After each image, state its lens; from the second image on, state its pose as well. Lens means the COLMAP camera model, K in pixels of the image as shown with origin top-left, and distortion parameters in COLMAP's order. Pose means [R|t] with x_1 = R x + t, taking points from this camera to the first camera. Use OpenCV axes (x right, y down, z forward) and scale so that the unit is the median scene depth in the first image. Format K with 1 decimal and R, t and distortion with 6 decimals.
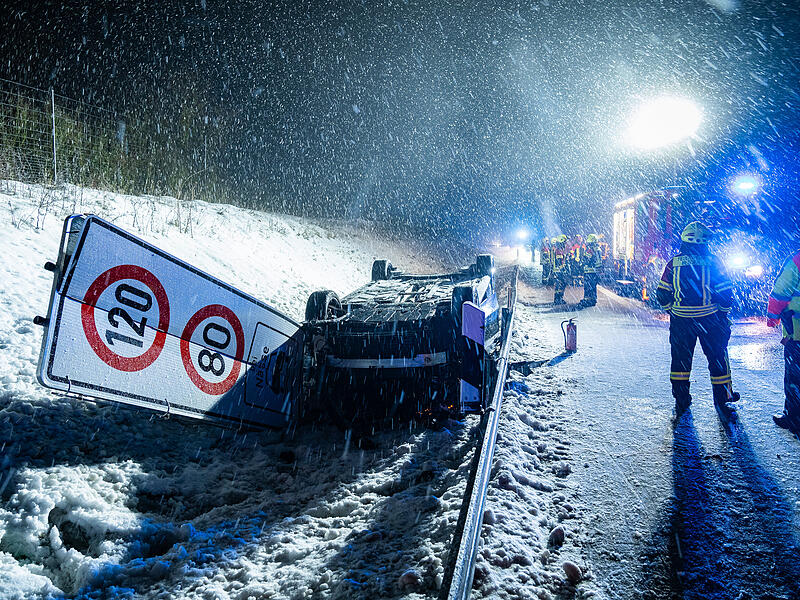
lens RADIAL K [[604.8, 0, 400.0], [0, 604.8, 300.0], [0, 0, 1]] dist [-0.033428, 0.007316]
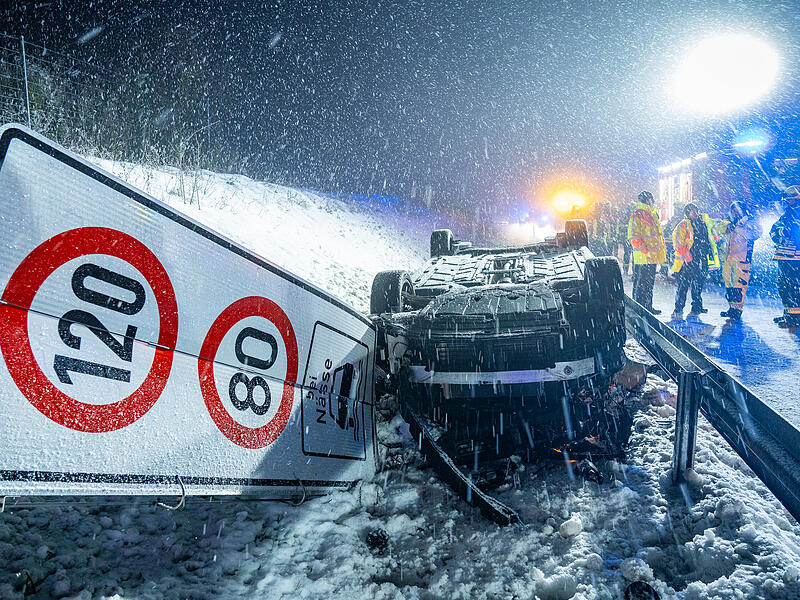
lens RADIAL K [[604.8, 0, 400.0], [0, 604.8, 300.0], [0, 0, 1]] dist [-0.033428, 0.007316]
pose [[0.999657, -0.025511, -0.005863, -0.148777], [0.025685, 0.999162, 0.031875, -0.004208], [0.005045, -0.032015, 0.999475, 0.381287]]
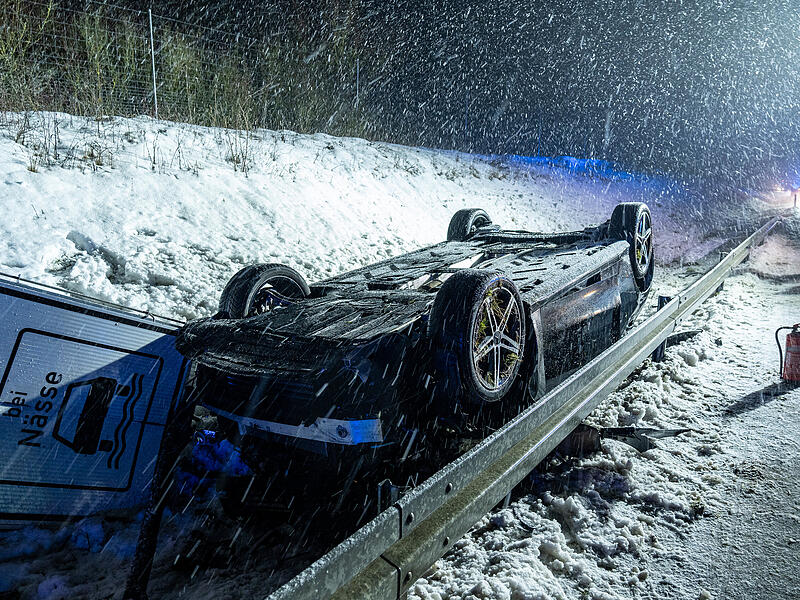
lens RADIAL K [[604.8, 0, 400.0], [0, 604.8, 300.0], [0, 0, 1]] dist [-0.033428, 0.007316]
pose [[0.919865, 0.070507, -0.385847, 0.290535], [-0.034812, 0.994504, 0.098738, -0.055850], [0.390688, -0.077393, 0.917264, 0.668106]]
